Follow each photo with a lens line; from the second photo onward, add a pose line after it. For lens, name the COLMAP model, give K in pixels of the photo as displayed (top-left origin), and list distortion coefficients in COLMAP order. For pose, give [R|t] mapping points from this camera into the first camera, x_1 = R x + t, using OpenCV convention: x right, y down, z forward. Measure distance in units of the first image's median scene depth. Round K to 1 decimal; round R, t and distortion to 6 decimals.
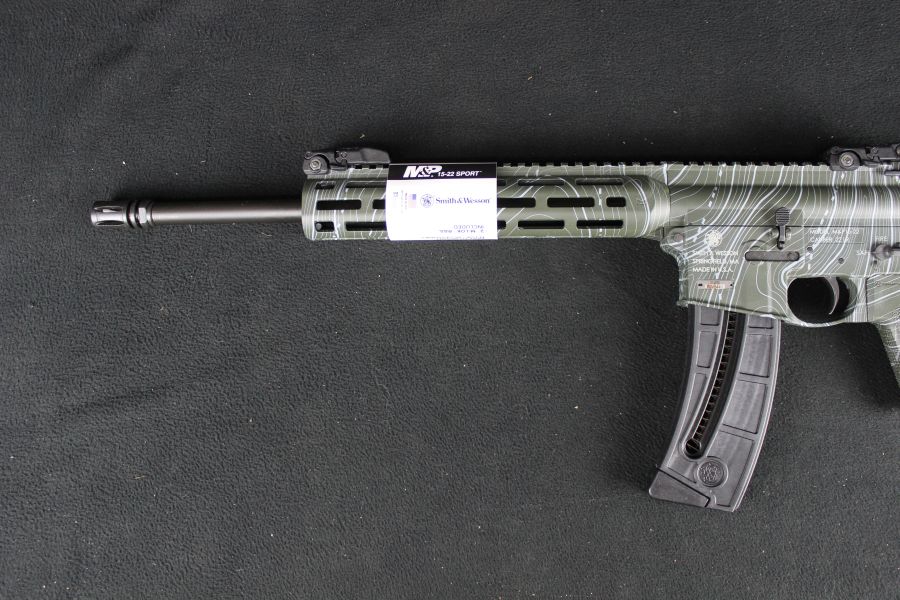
lens RADIAL K [[801.2, 0, 453.5], [0, 801.2, 304.4], [0, 0, 1]] dist [-0.166215, 0.151352]
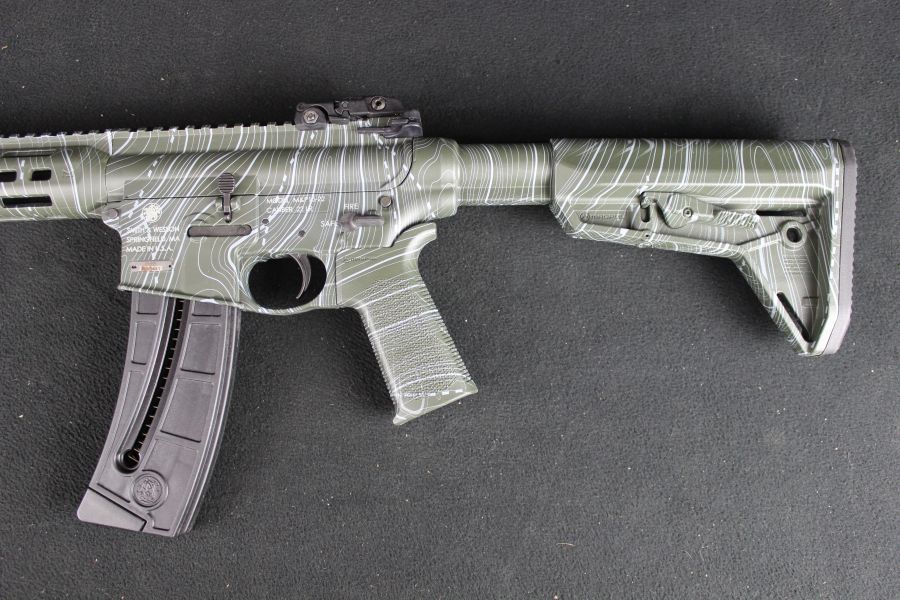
lens RADIAL K [[801.2, 0, 453.5], [0, 801.2, 304.4], [0, 0, 1]] dist [-0.166215, 0.151352]
pose [[0.995975, -0.022759, 0.086691, 0.576986], [0.028009, 0.997815, -0.059841, 0.075023], [-0.085140, 0.062028, 0.994436, 0.131721]]
